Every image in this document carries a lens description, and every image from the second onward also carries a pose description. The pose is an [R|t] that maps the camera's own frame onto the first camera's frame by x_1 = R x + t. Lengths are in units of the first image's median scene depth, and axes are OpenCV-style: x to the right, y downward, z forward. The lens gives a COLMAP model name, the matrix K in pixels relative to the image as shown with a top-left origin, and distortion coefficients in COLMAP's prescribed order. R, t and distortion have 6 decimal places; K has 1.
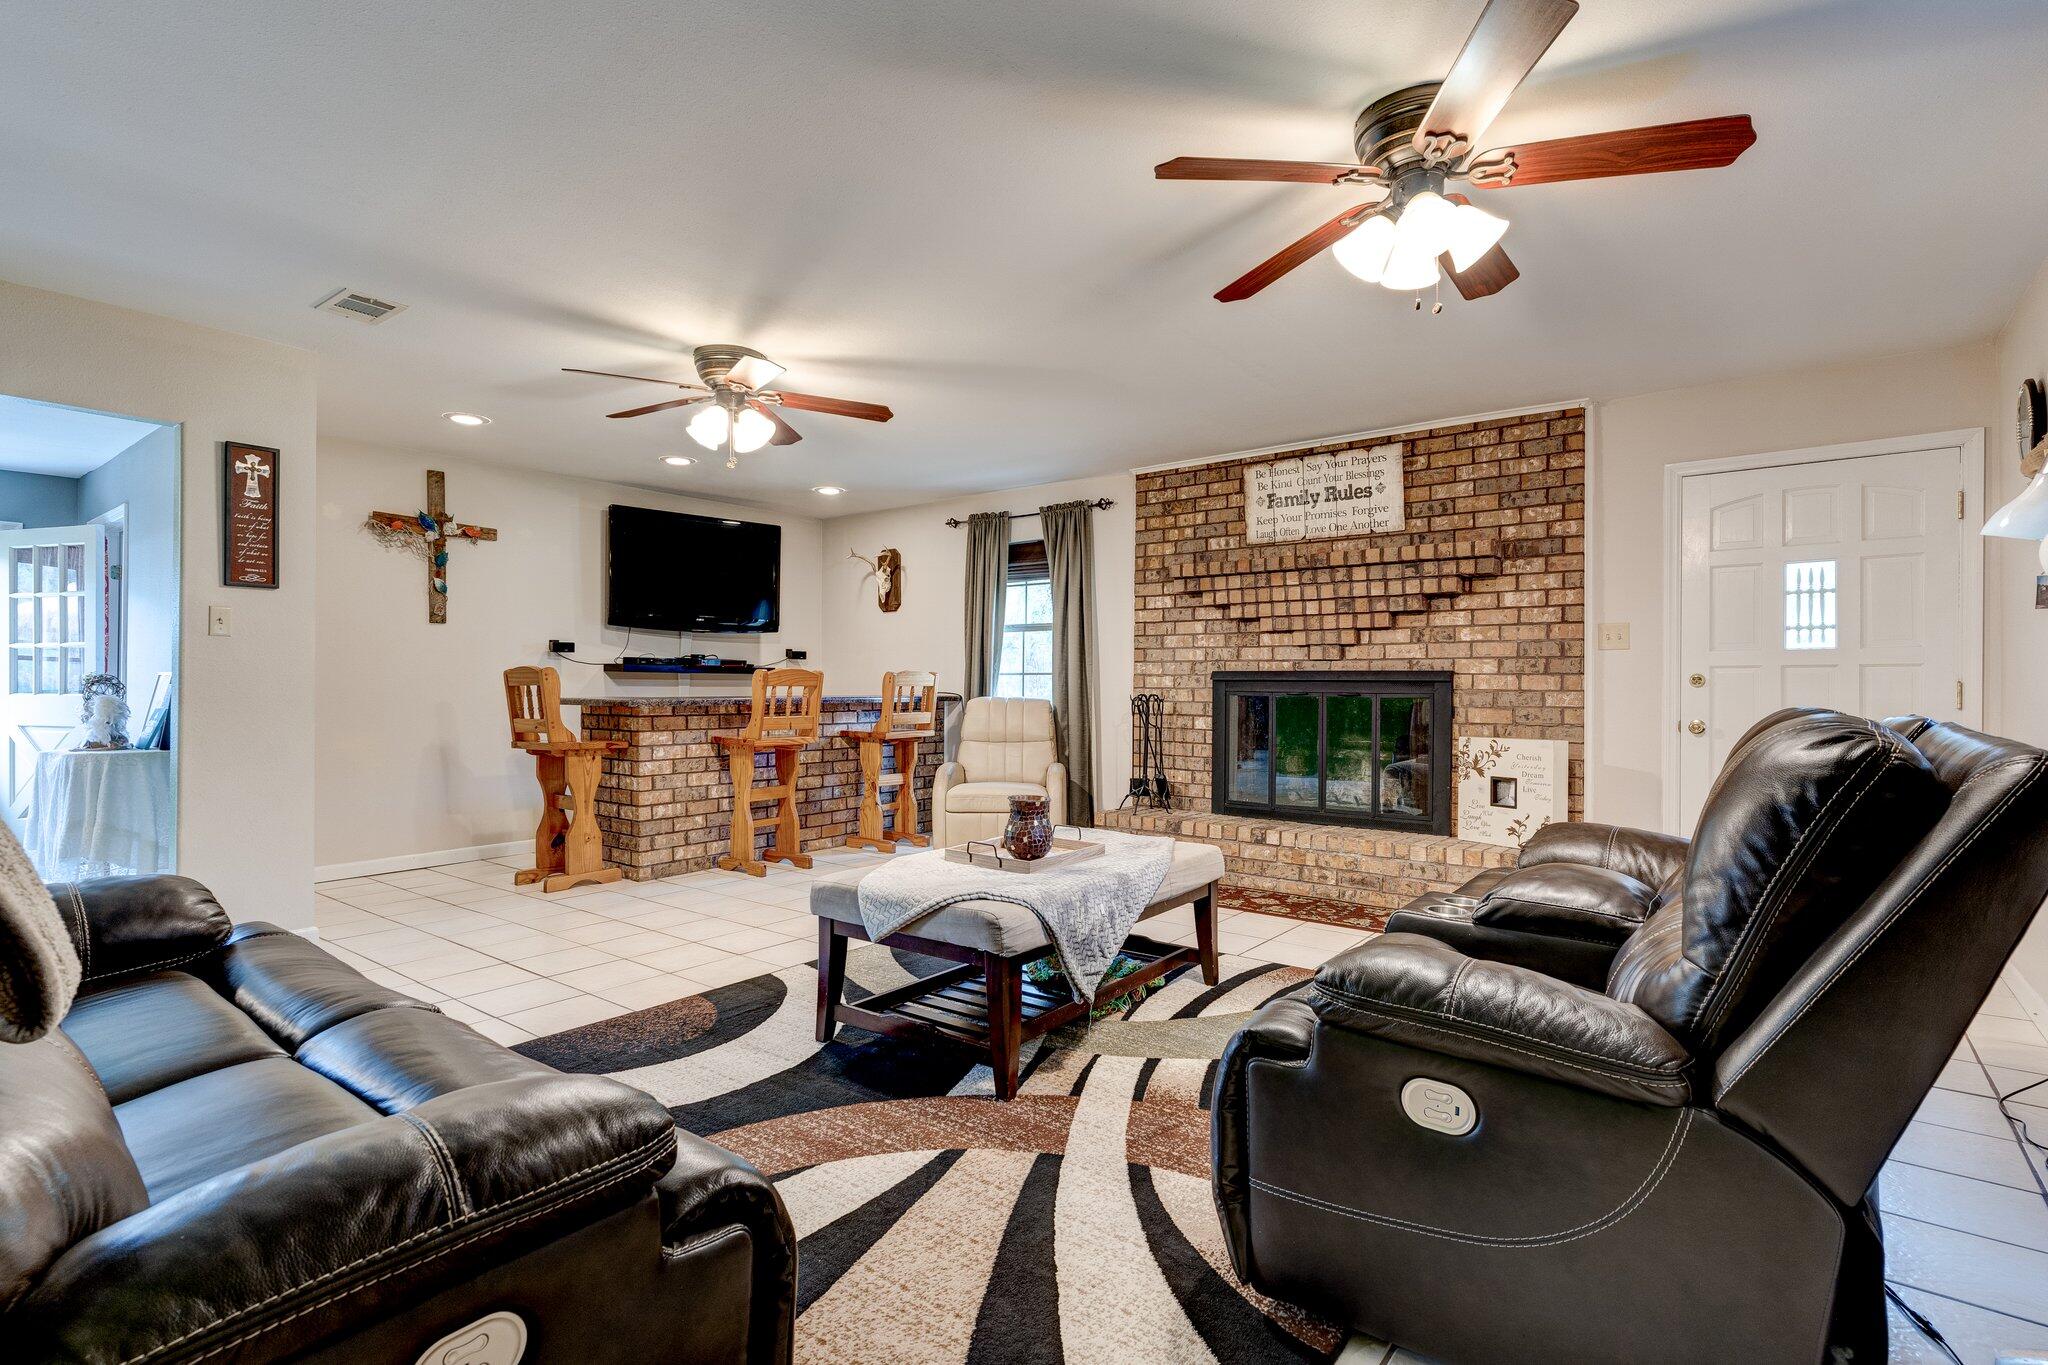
lens RADIAL K [[987.1, 0, 1029.0], [0, 987.1, 687.7], [0, 0, 1]] dist [0.005168, -0.000213]
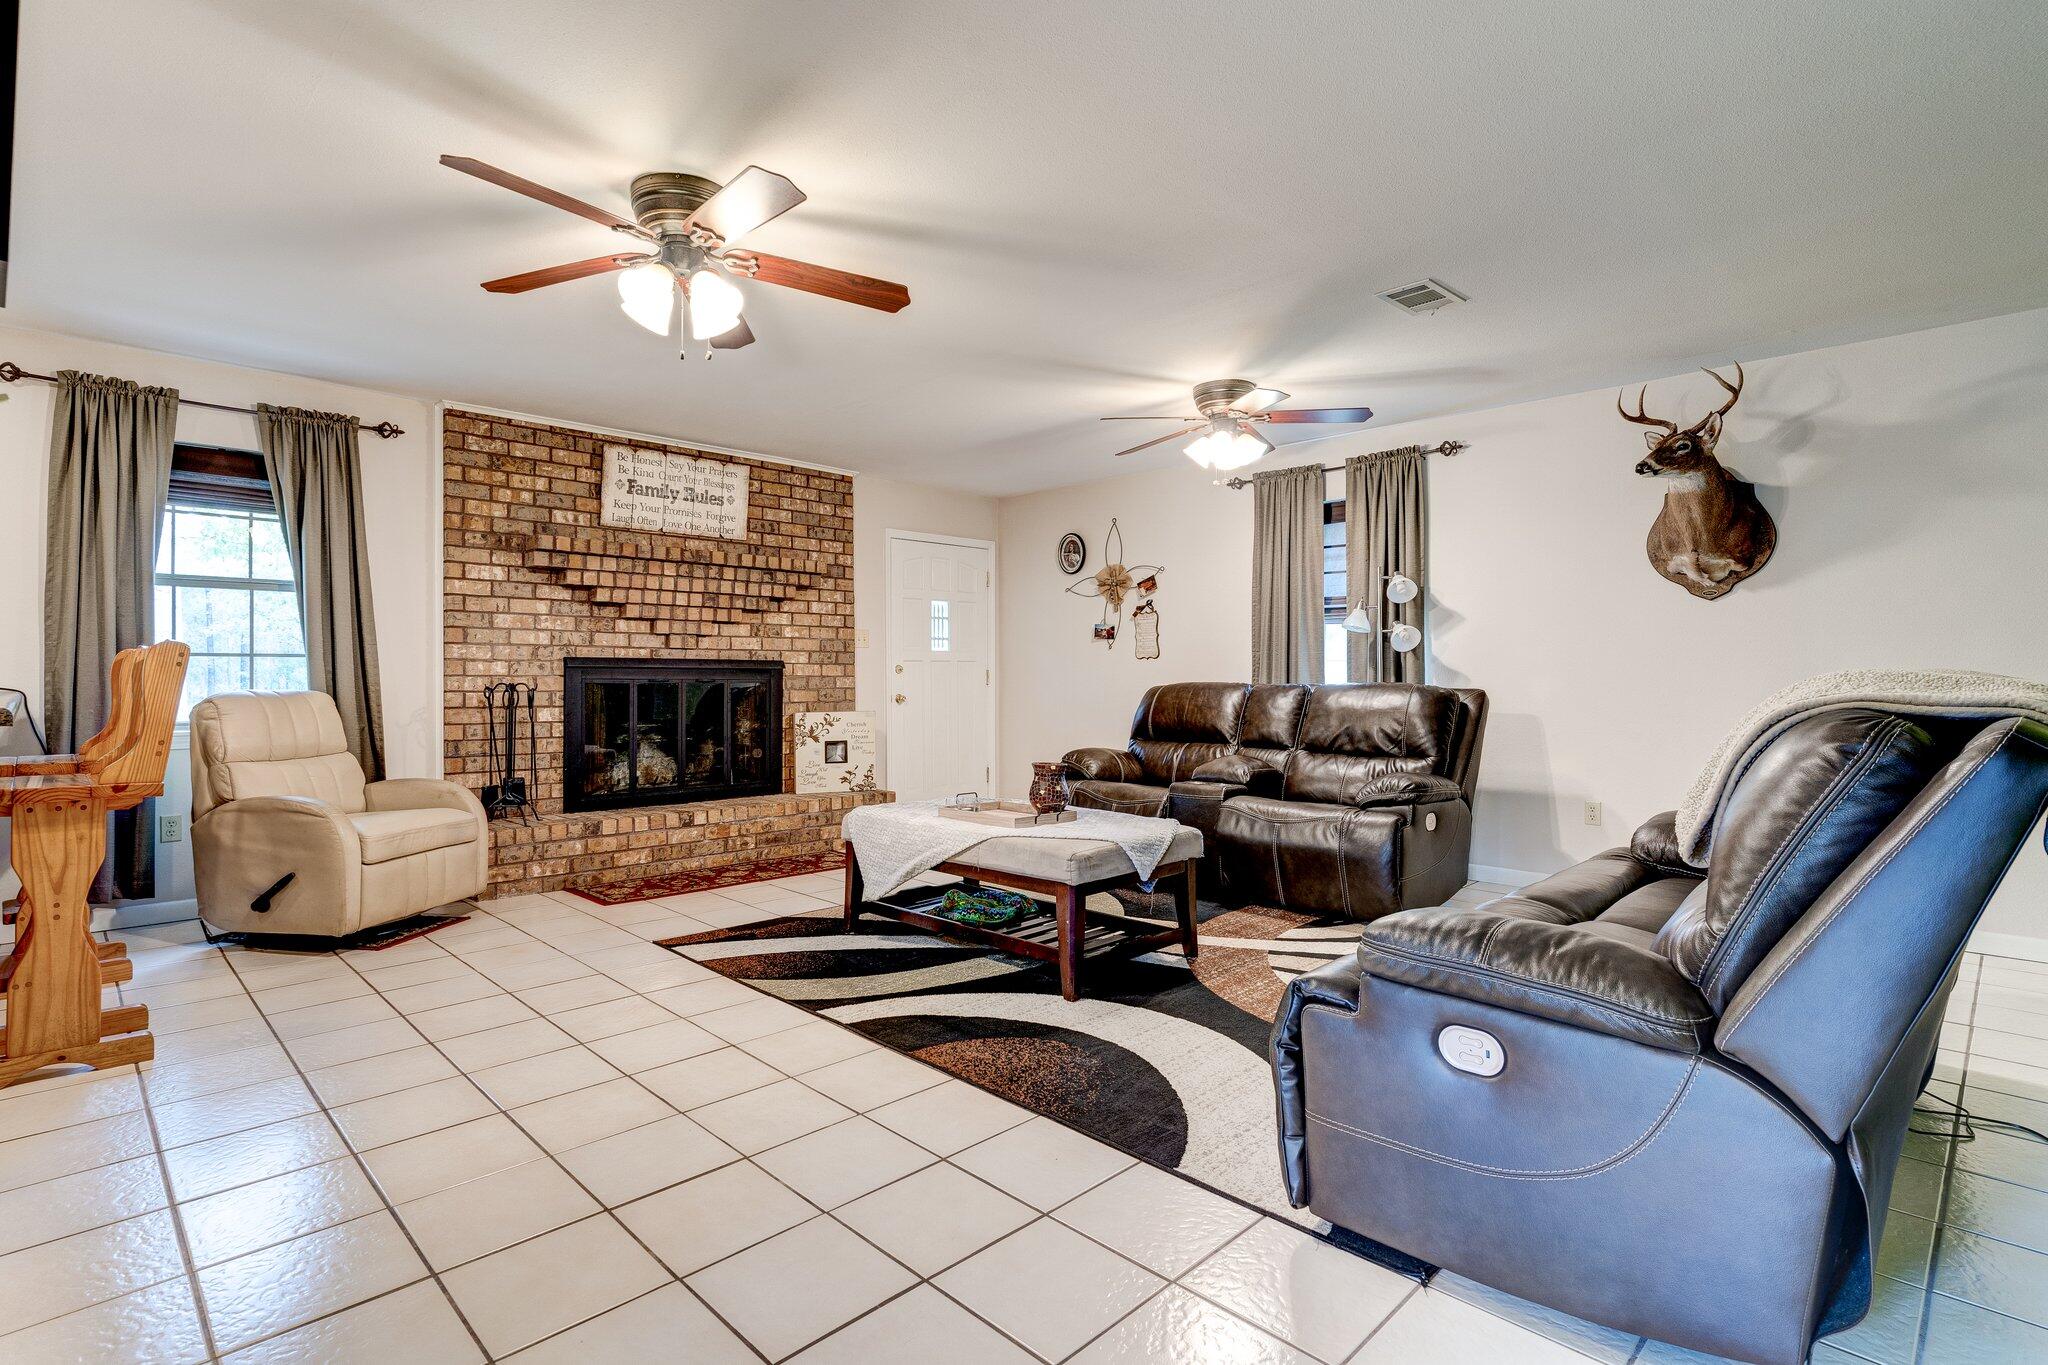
lens RADIAL K [[987.1, 0, 1018.0], [0, 987.1, 673.9], [0, 0, 1]] dist [0.005168, -0.000213]
pose [[0.133154, -0.002682, 0.991092, -0.715791], [0.001949, 0.999995, 0.002444, -0.002712], [-0.991093, 0.001606, 0.133158, 0.504523]]
